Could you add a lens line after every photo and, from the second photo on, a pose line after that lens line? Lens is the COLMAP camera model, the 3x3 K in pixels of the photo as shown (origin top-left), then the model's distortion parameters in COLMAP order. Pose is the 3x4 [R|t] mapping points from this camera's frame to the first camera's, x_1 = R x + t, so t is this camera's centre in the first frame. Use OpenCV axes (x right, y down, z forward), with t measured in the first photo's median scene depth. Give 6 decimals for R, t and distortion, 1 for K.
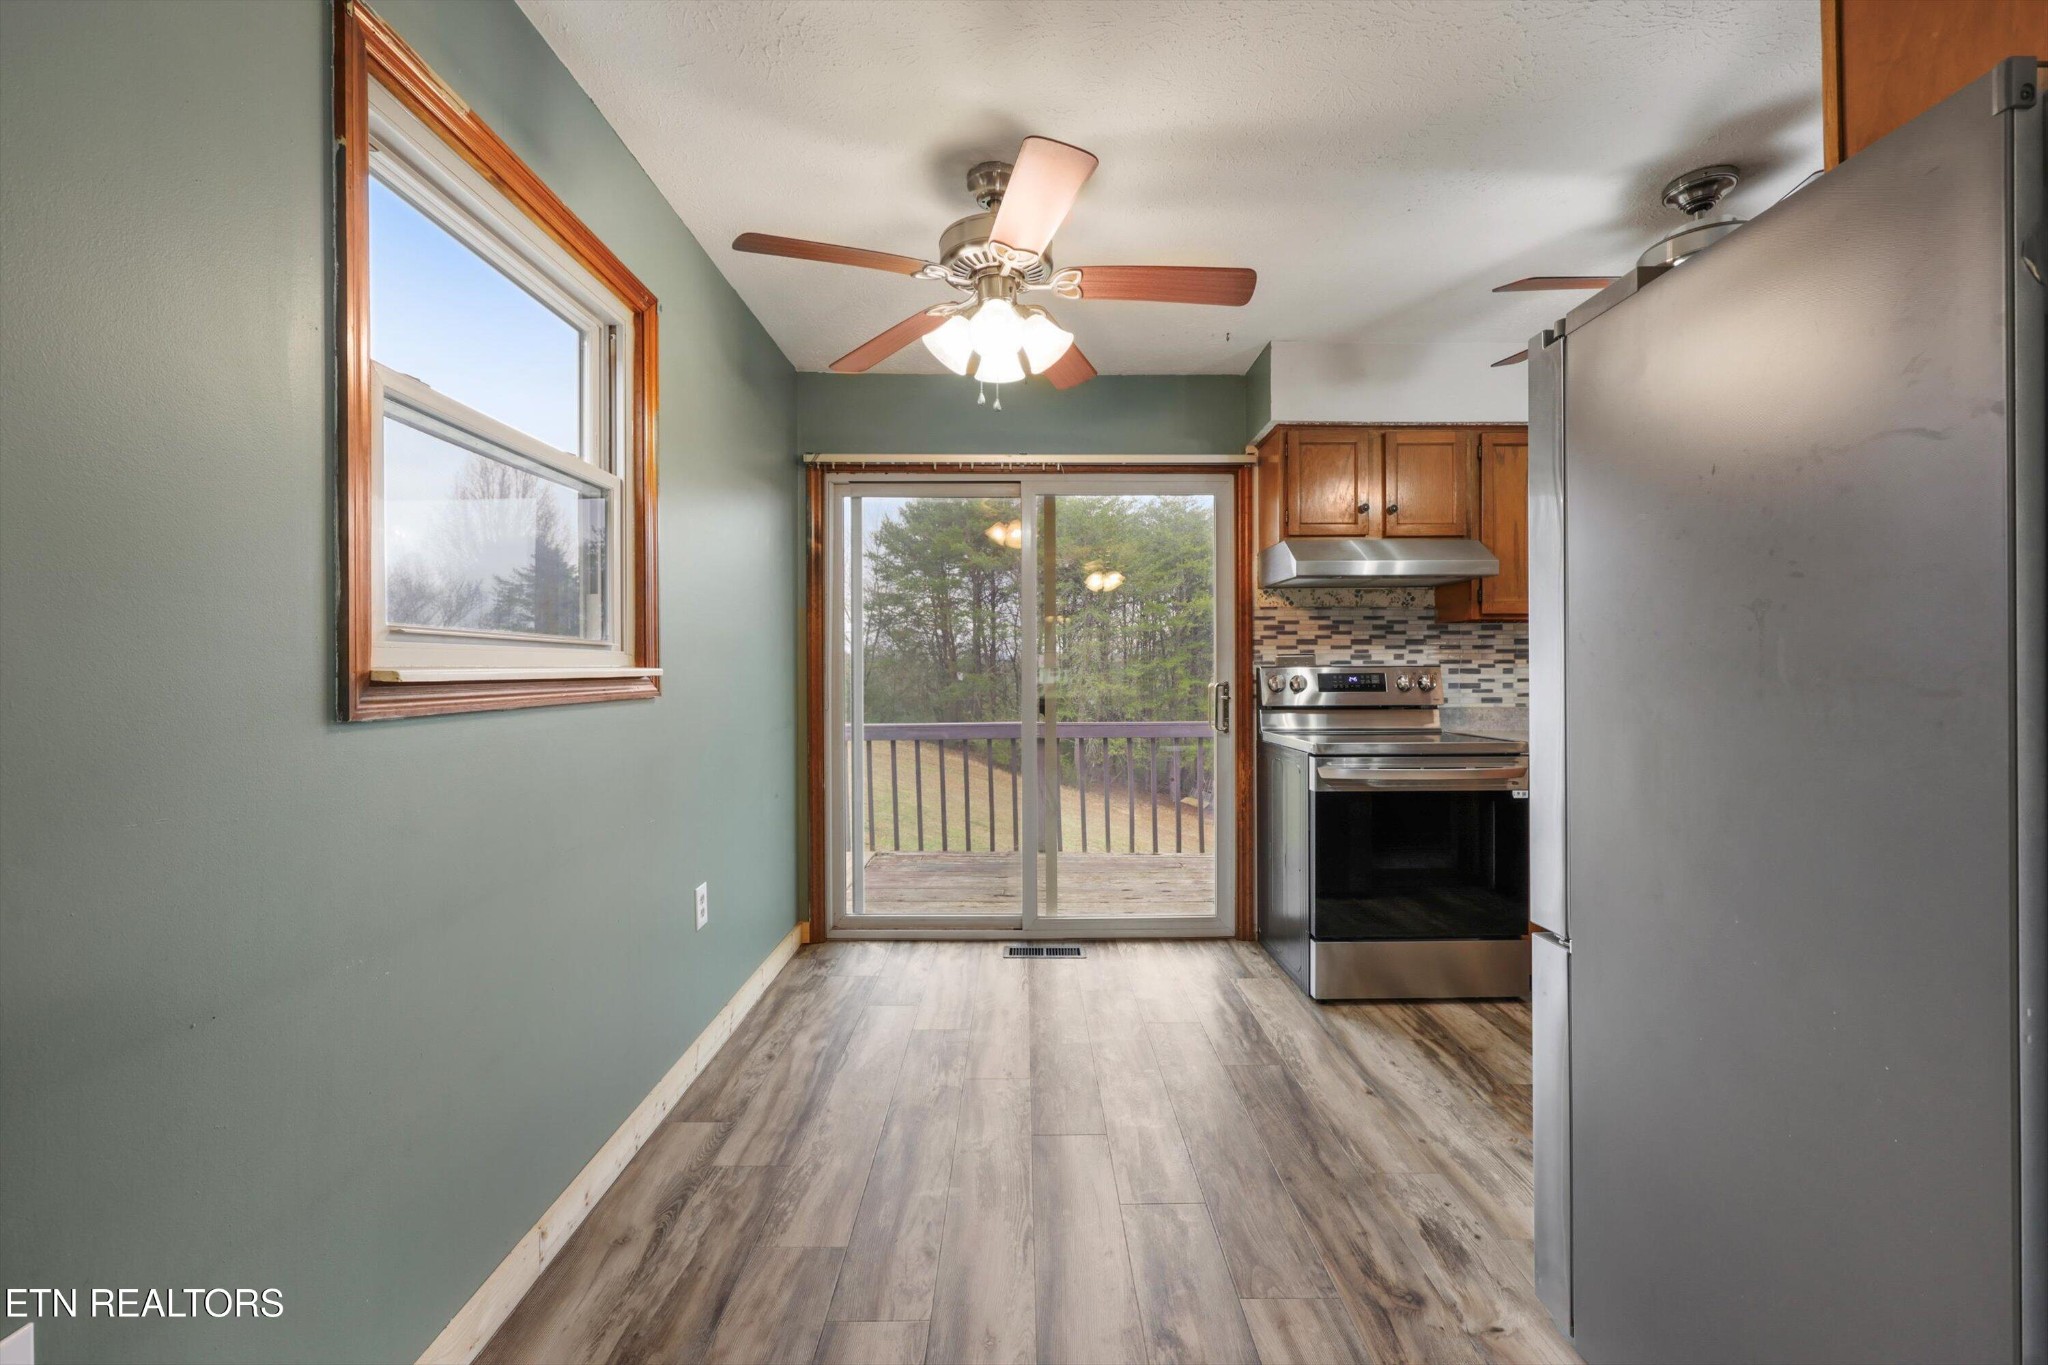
lens RADIAL K [[833.8, 0, 1033.7], [0, 833.8, 676.6], [0, 0, 1]] dist [0.000728, -0.000035]
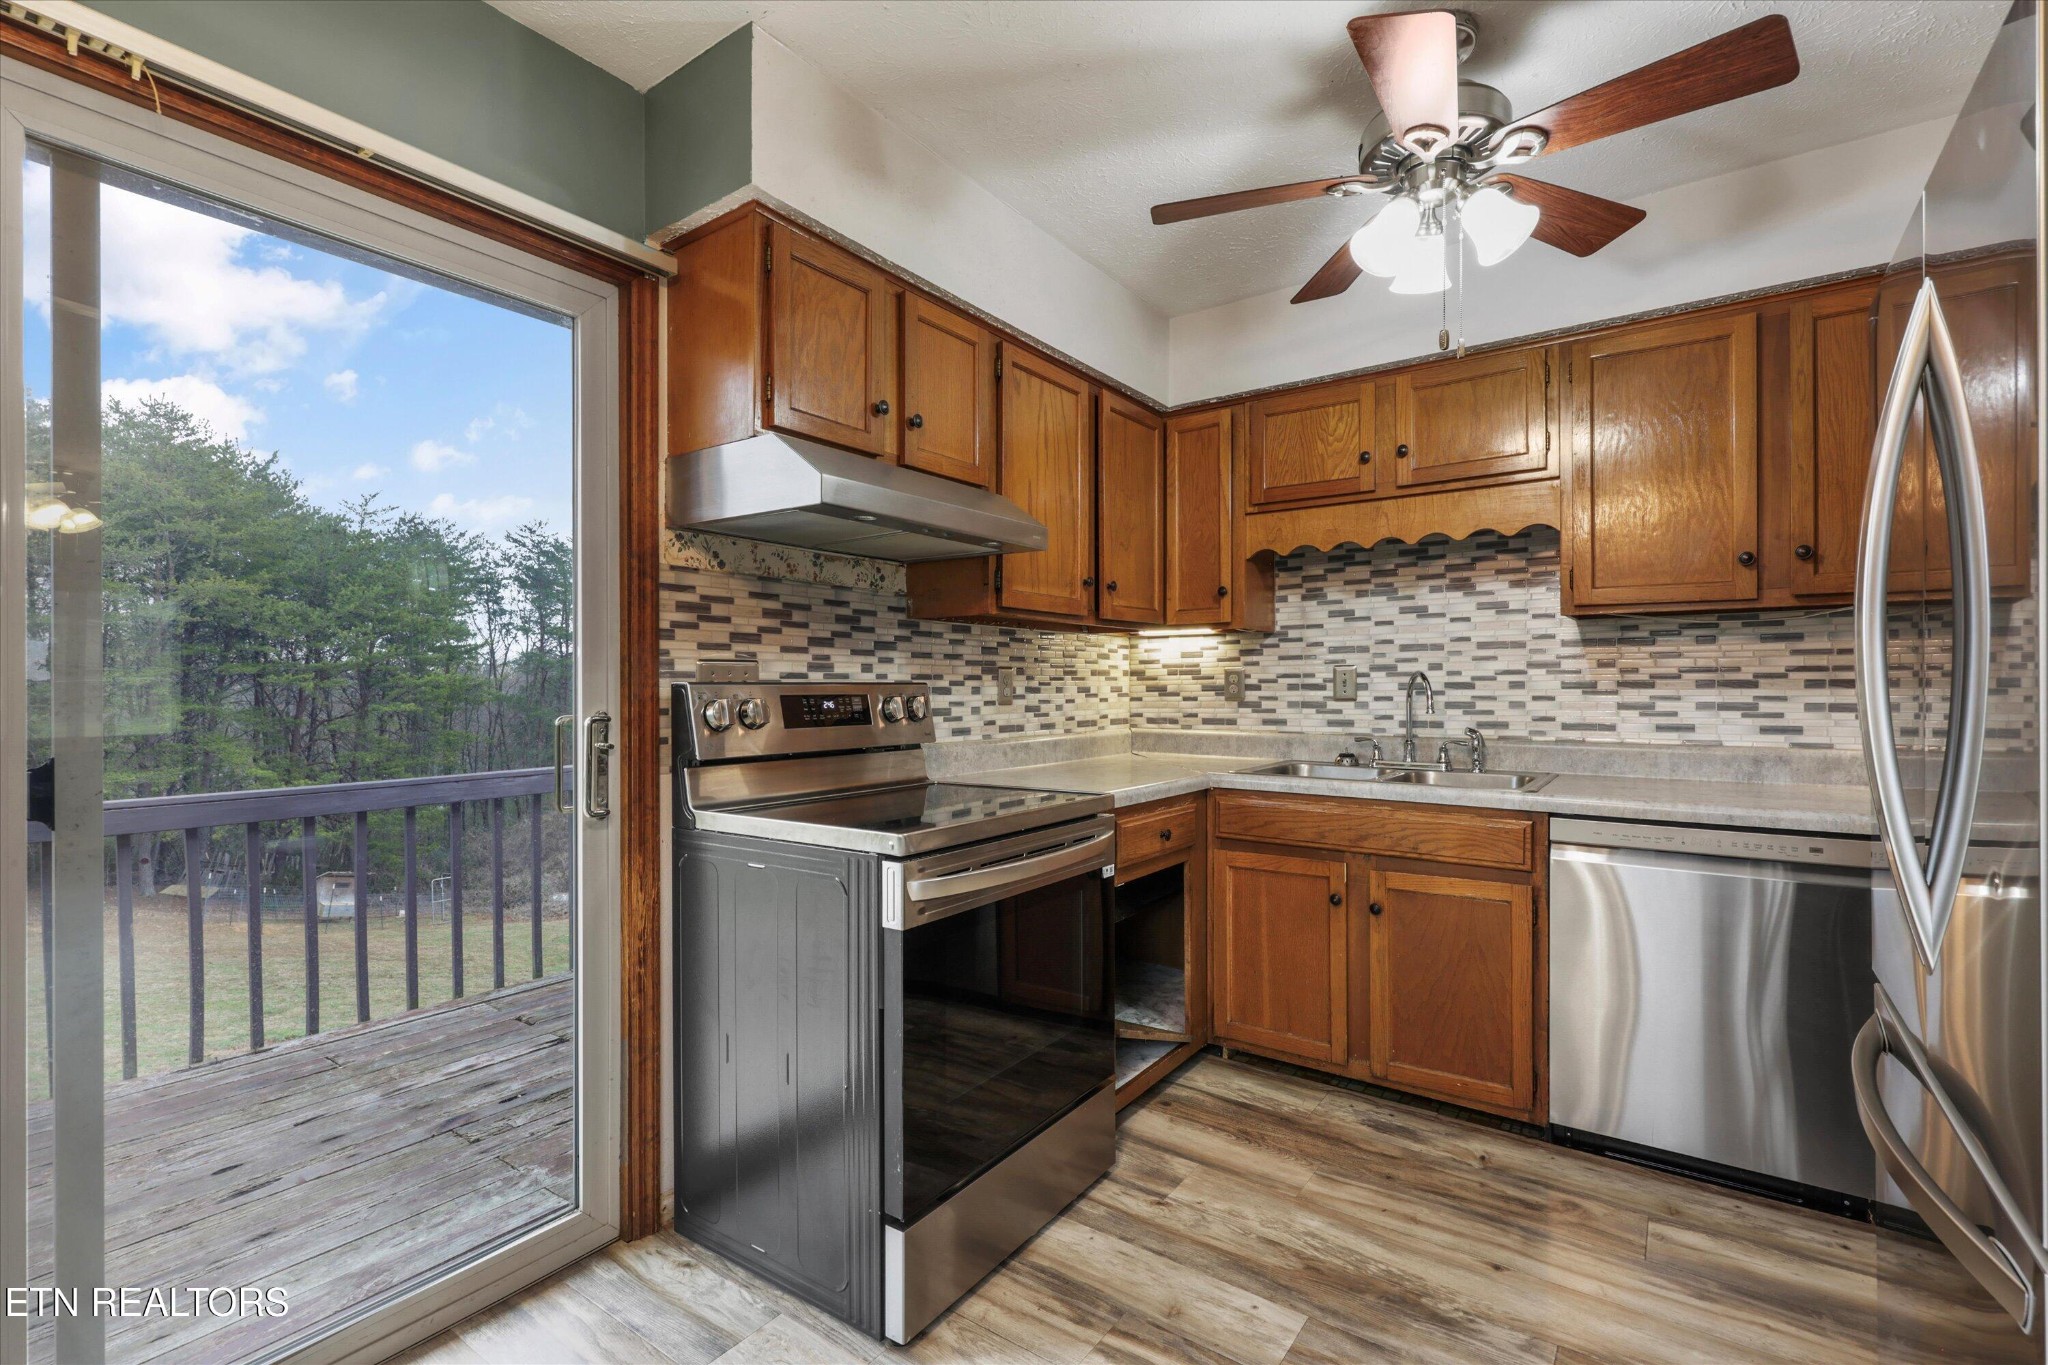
lens RADIAL K [[929.1, 0, 1024.1], [0, 929.1, 687.0], [0, 0, 1]] dist [0.002395, -0.000049]
pose [[0.594850, 0.003735, 0.803828, -0.056596], [0.004760, 0.999955, -0.008169, -0.003102], [-0.803823, 0.008686, 0.594806, 0.487201]]
